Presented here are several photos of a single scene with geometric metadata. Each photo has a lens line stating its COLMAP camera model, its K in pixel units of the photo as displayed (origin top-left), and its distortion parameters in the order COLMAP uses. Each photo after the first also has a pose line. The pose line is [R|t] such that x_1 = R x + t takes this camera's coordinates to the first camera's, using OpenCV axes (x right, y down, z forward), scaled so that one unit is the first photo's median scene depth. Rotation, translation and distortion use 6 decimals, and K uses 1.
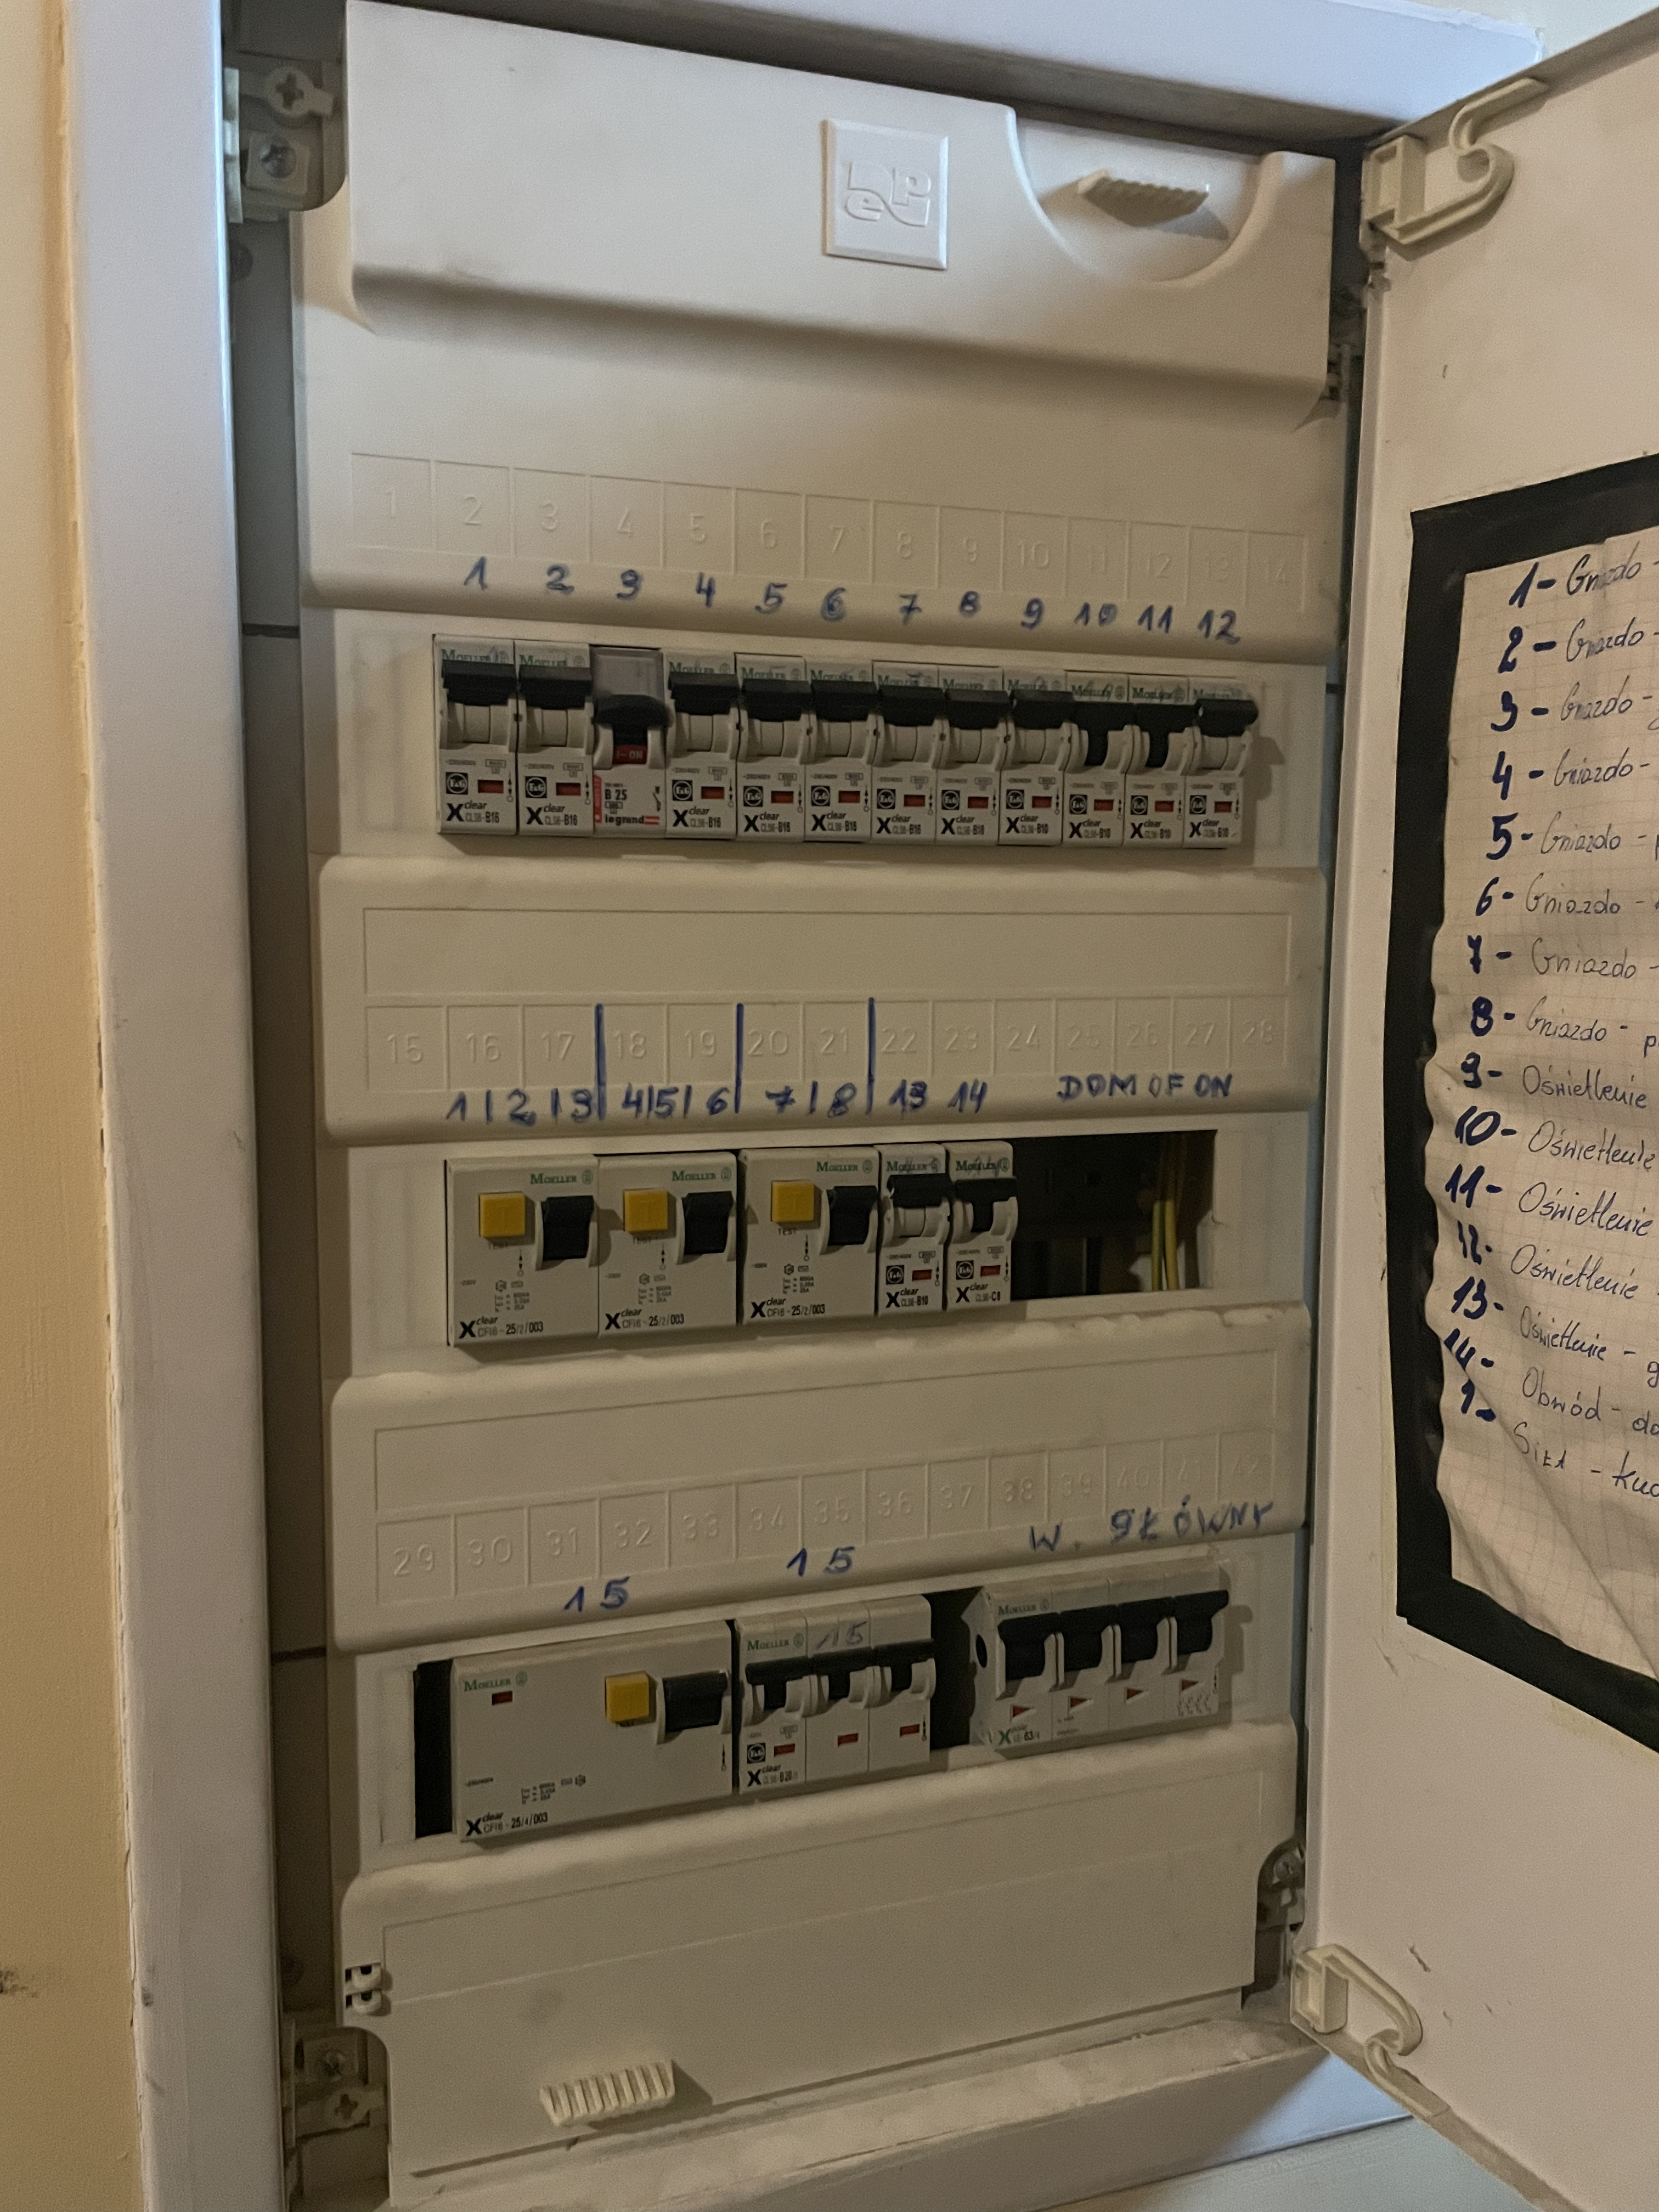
lens RADIAL K [[1674.1, 0, 829.8], [0, 1674.1, 1106.5], [0, 0, 1]] dist [0.061181, -0.073351]
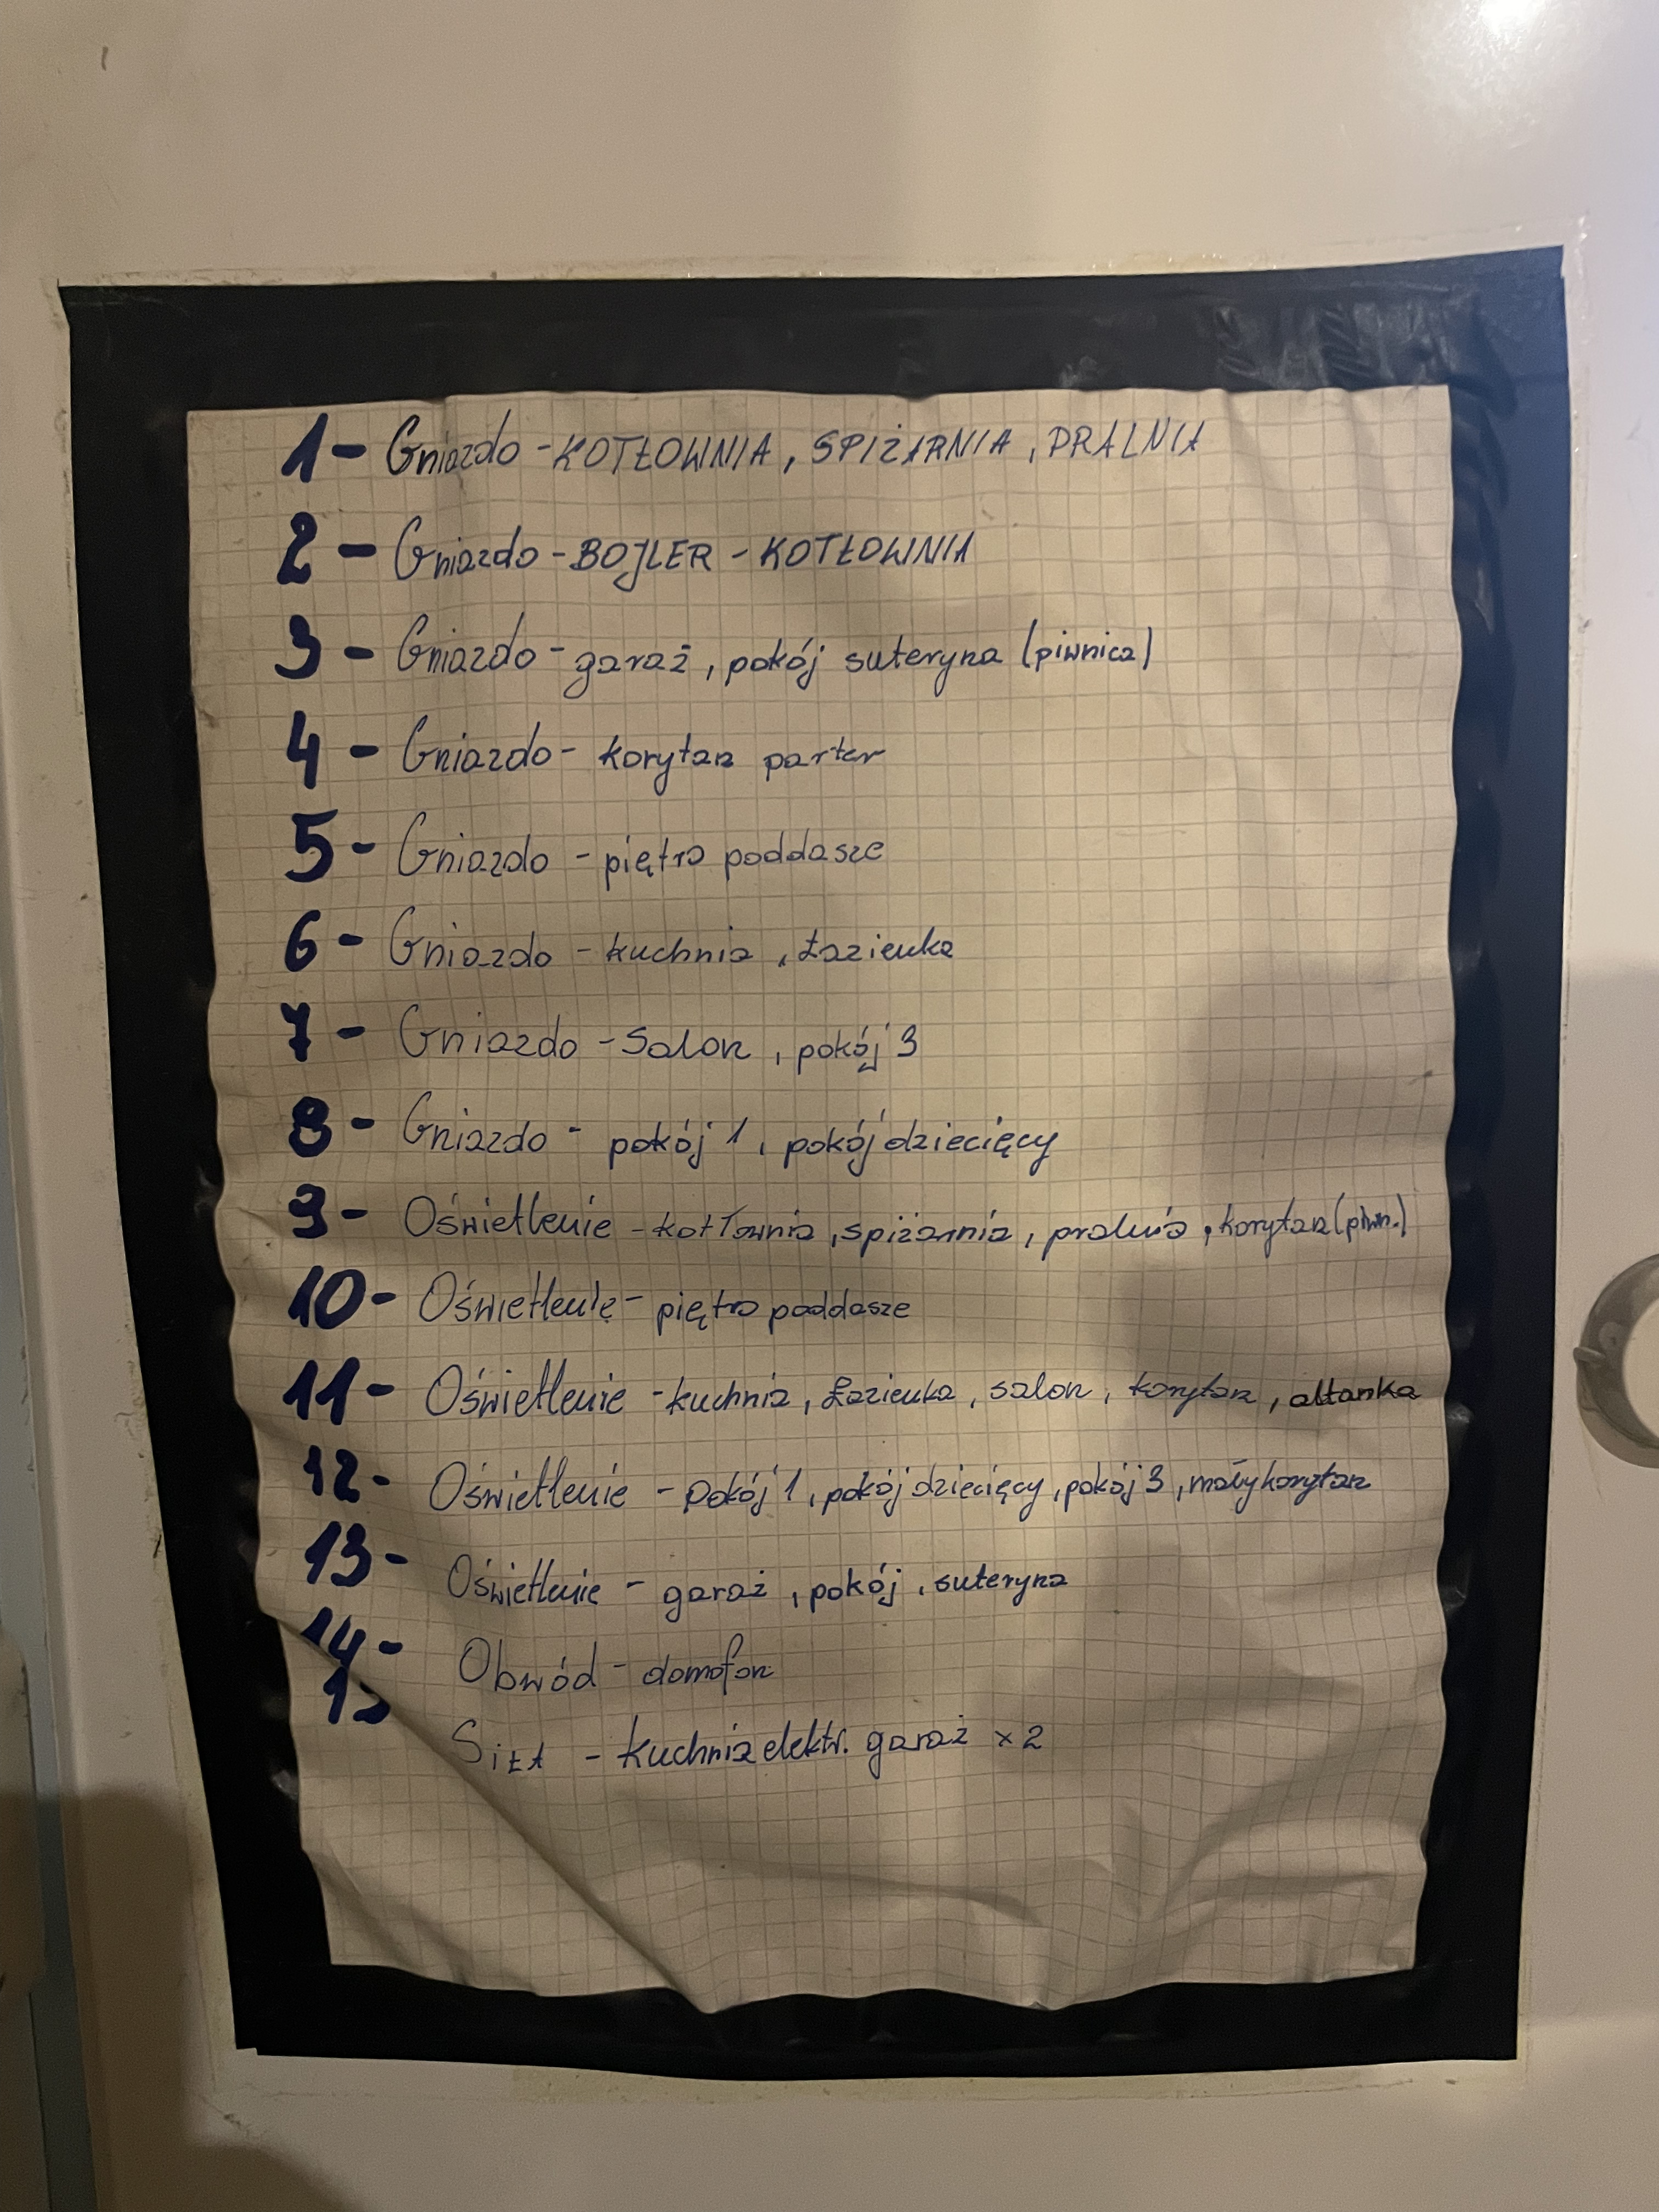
lens RADIAL K [[1674.1, 0, 832.2], [0, 1674.1, 1087.5], [0, 0, 1]] dist [0.061181, -0.073351]
pose [[0.527633, -0.130096, 0.839451, -0.043604], [0.114392, 0.990084, 0.081540, -0.099892], [-0.841735, 0.053003, 0.537283, 0.503294]]
